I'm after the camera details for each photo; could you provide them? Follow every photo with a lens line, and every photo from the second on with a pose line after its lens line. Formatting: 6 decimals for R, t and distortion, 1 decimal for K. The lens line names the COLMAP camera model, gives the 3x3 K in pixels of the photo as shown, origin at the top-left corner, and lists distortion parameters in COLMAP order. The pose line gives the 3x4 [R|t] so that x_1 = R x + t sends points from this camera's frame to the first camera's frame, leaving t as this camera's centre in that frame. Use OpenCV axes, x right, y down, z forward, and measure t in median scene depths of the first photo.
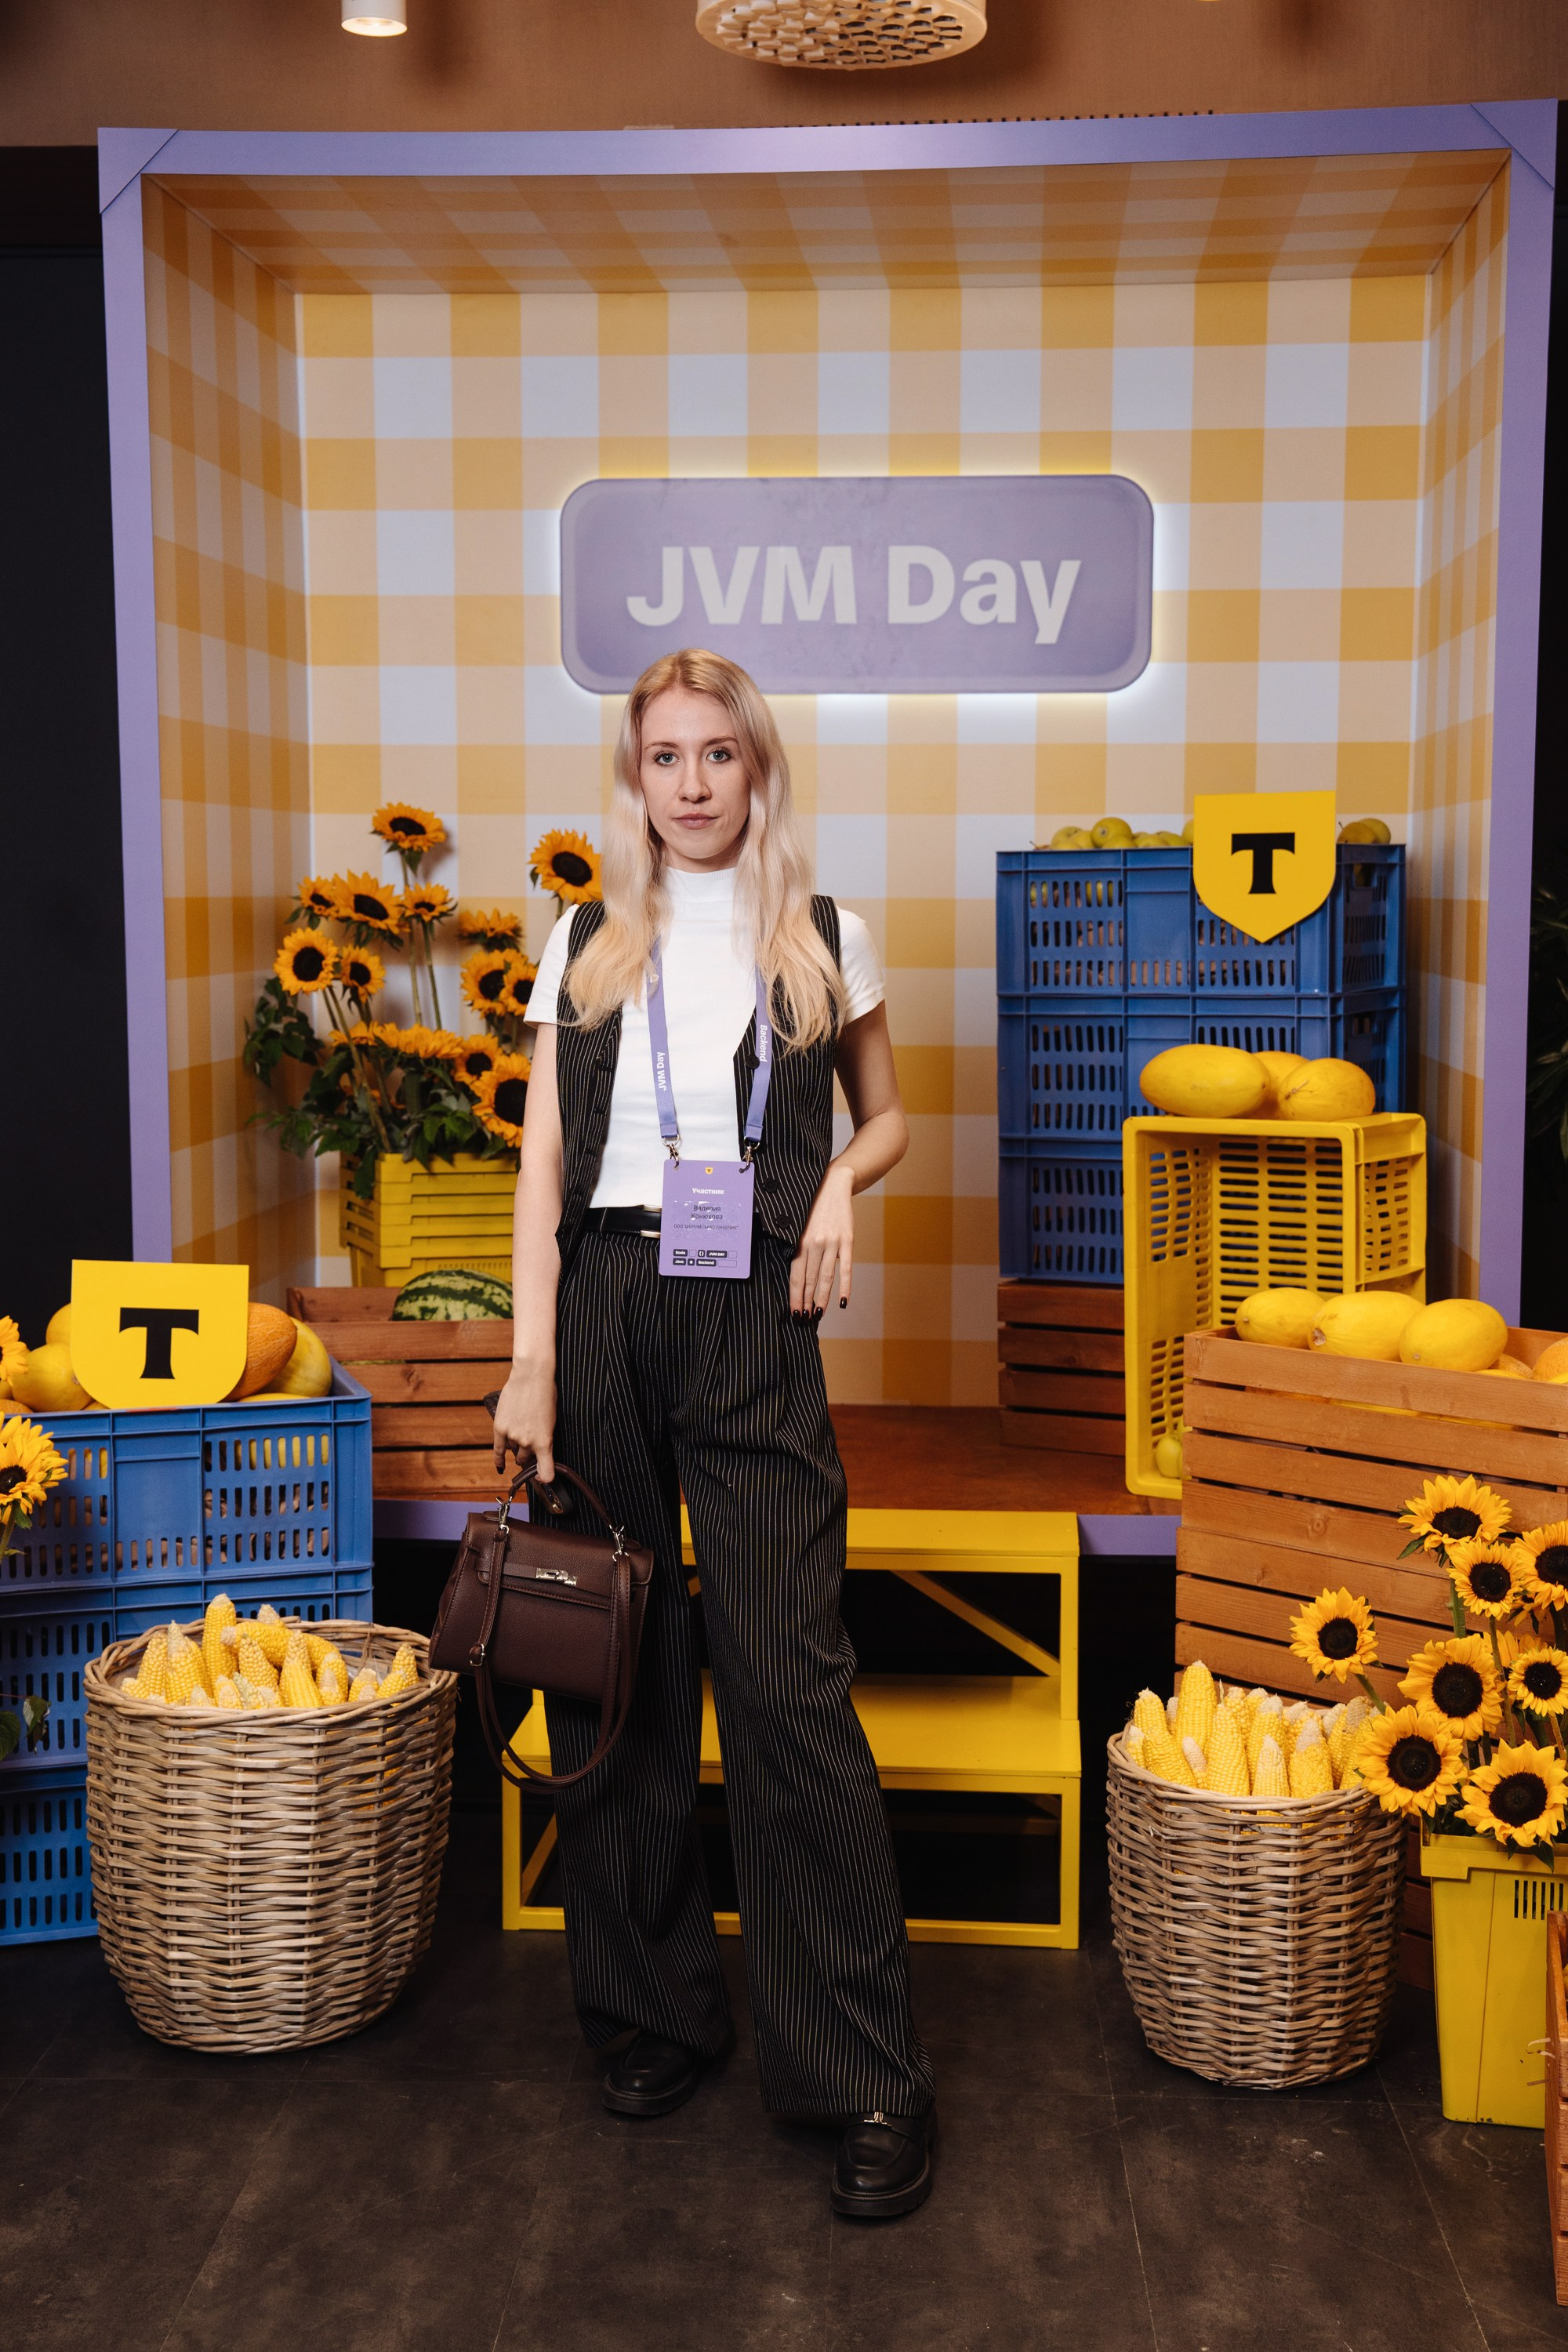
lens RADIAL K [[3014.7, 0, 797.9], [0, 3014.7, 1176.3], [0, 0, 1]] dist [0.100108, 0.231449]
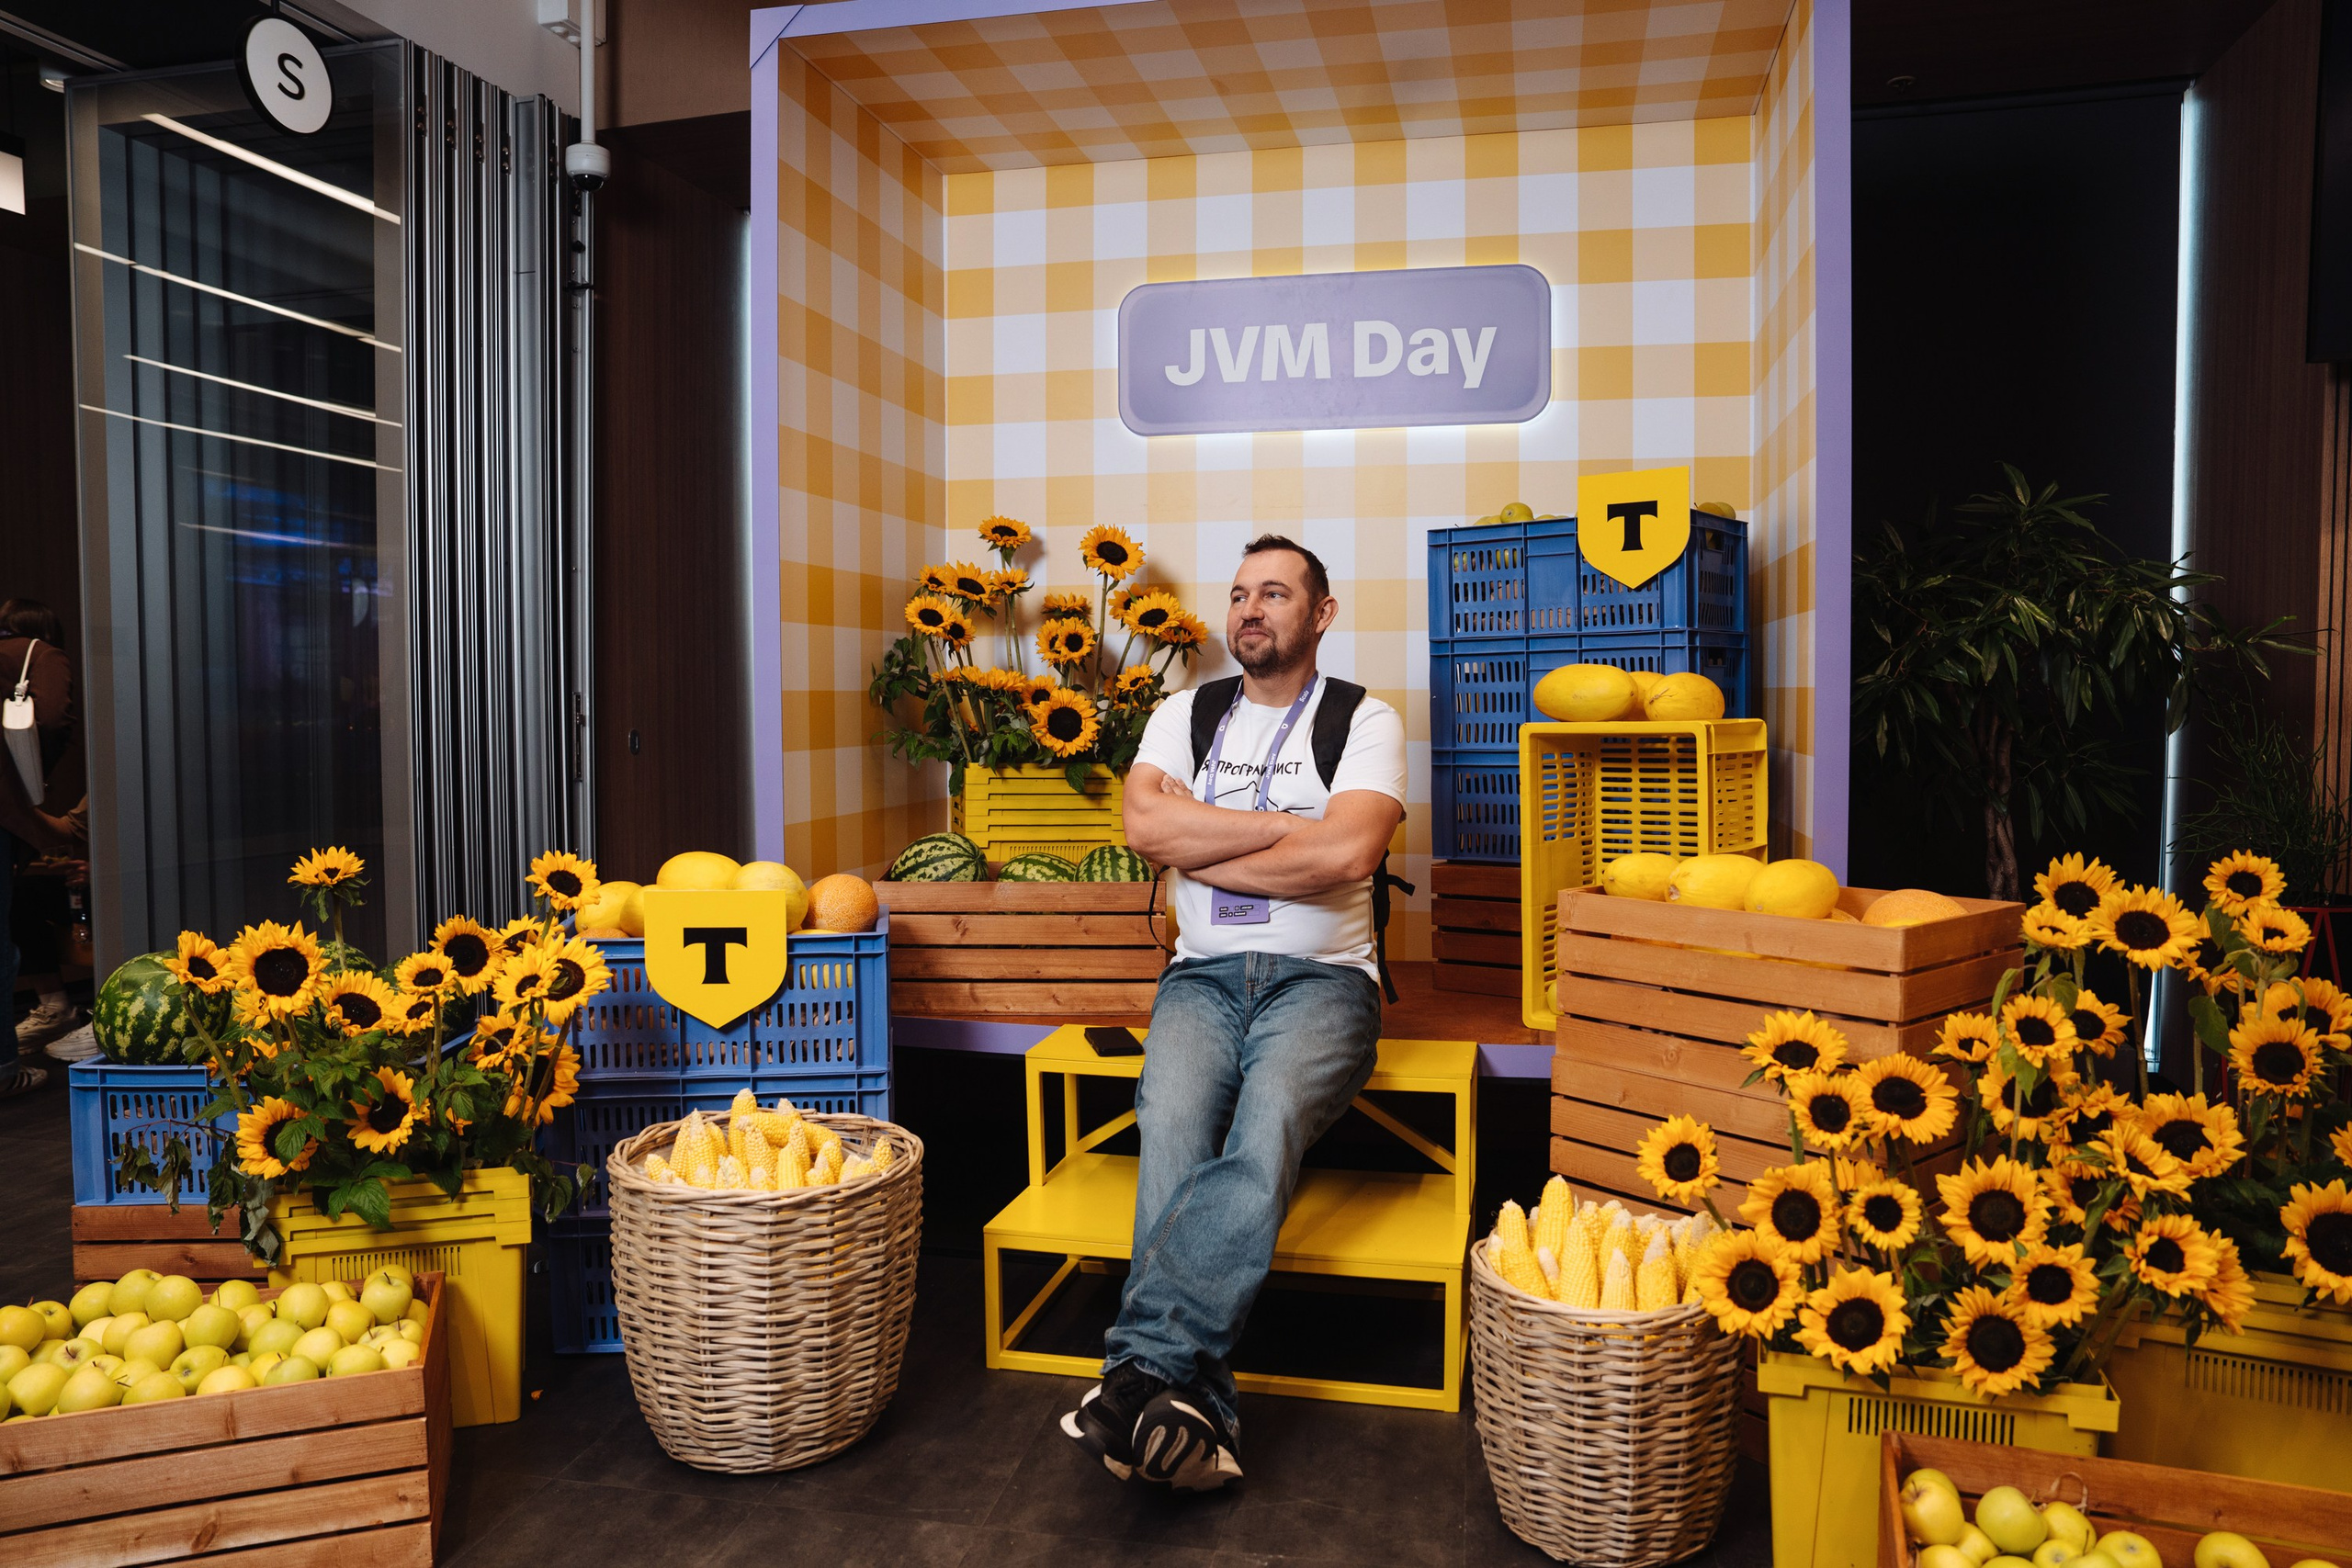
lens RADIAL K [[1637.2, 0, 1178.8], [0, 1637.2, 774.0], [0, 0, 1]] dist [-0.110286, 0.088062]
pose [[0.989447, 0.001243, -0.144893, 0.074201], [-0.008515, 0.998734, -0.049580, 0.040031], [0.144648, 0.050290, 0.988204, 0.356755]]
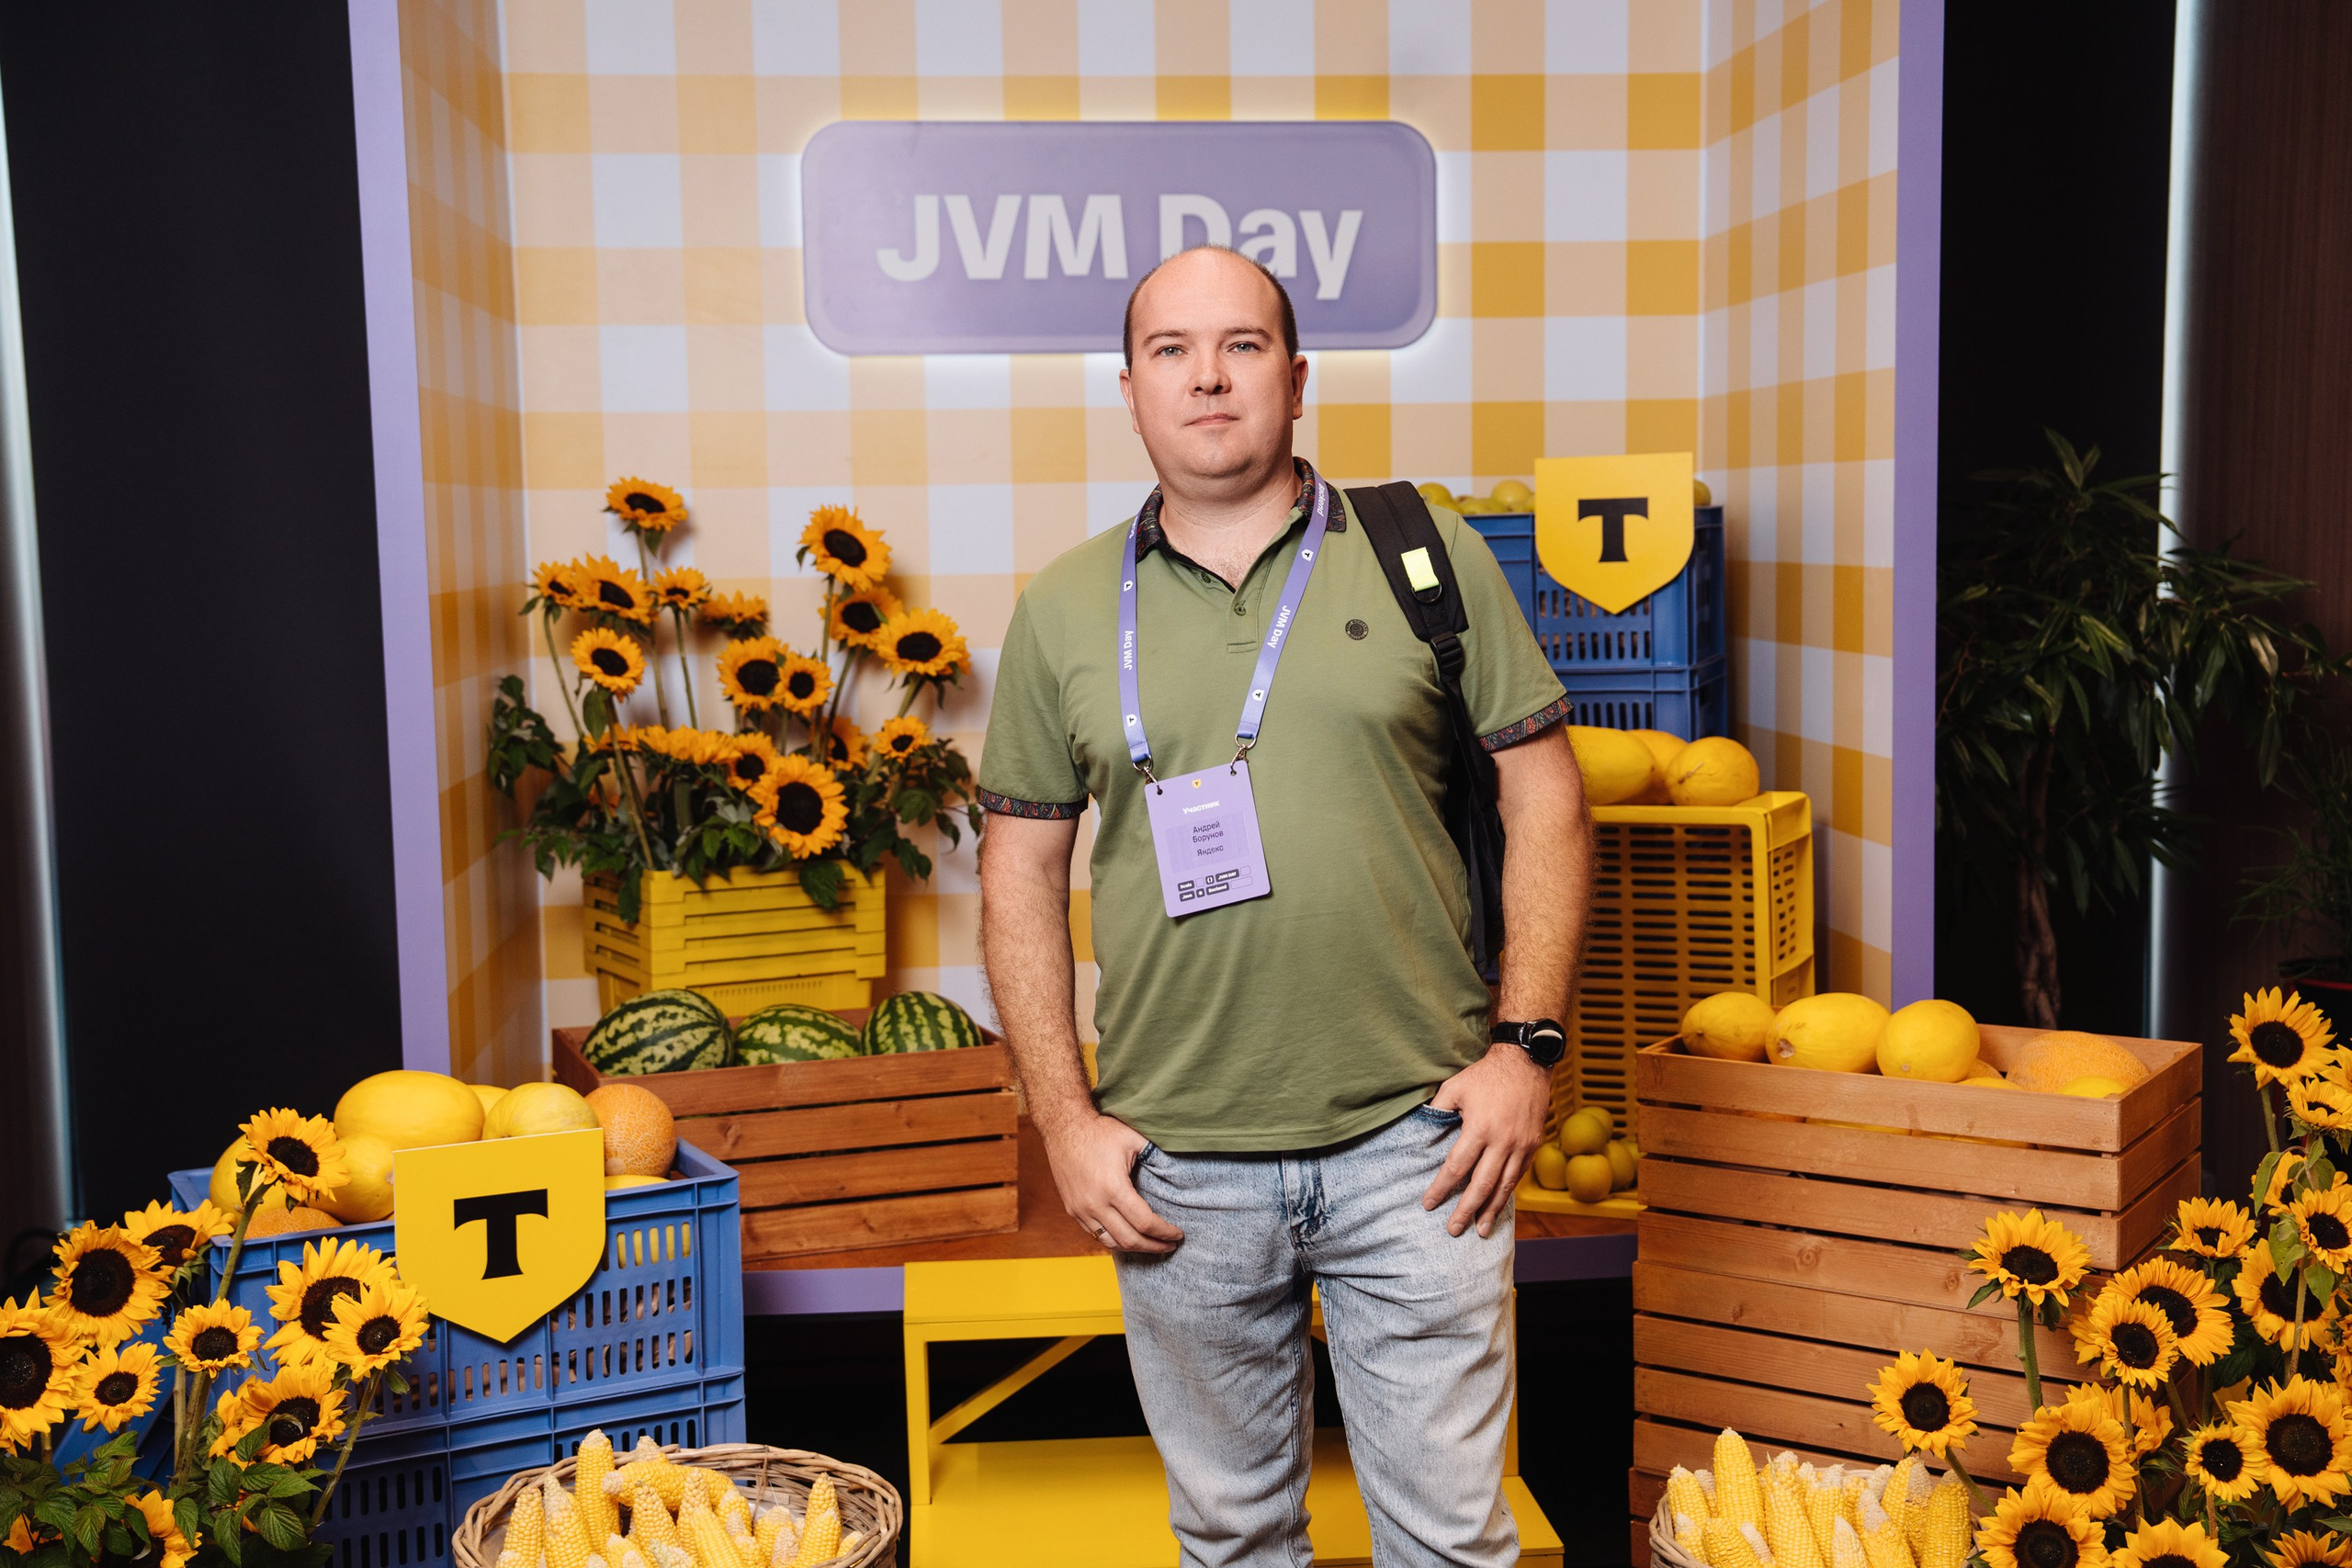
lens RADIAL K [[2763.5, 0, 1193.5], [0, 2763.5, 783.0], [0, 0, 1]] dist [0.073604, 0.130854]
pose [[0.983448, -0.035838, 0.177609, -0.150848], [0.036356, 0.999339, 0.000341, -0.034048], [-0.177504, 0.006122, 0.984101, 0.200484]]
